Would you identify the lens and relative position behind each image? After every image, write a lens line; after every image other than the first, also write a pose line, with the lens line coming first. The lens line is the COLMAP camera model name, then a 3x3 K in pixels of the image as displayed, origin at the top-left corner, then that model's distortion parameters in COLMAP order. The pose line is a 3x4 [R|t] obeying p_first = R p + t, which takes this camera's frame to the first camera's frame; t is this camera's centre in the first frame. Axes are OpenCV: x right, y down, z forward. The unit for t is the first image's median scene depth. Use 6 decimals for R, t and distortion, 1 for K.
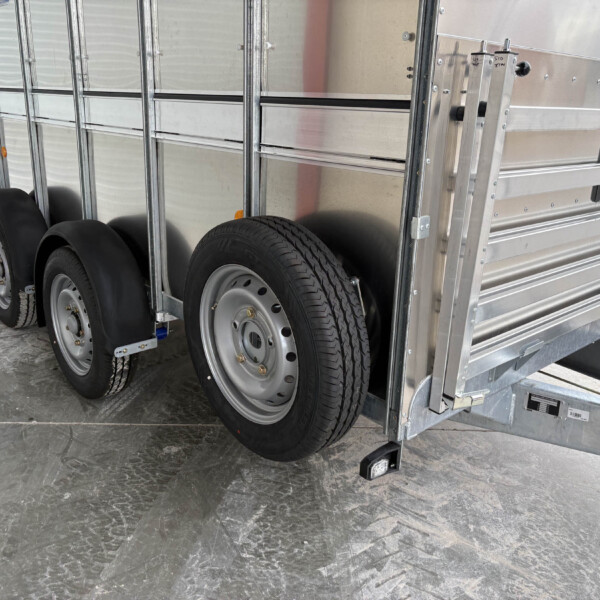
lens RADIAL K [[620.2, 0, 300.0], [0, 620.2, 300.0], [0, 0, 1]] dist [0.003588, 0.018243]
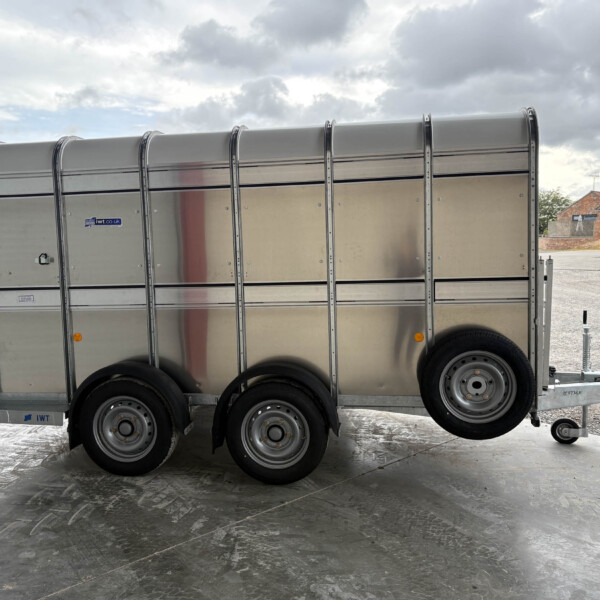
lens RADIAL K [[616.1, 0, 300.0], [0, 616.1, 300.0], [0, 0, 1]] dist [-0.009926, 0.005655]
pose [[0.771388, -0.108425, 0.627061, -1.362262], [0.250385, 0.957611, -0.142435, -0.050570], [-0.585037, 0.266879, 0.765838, -0.281217]]
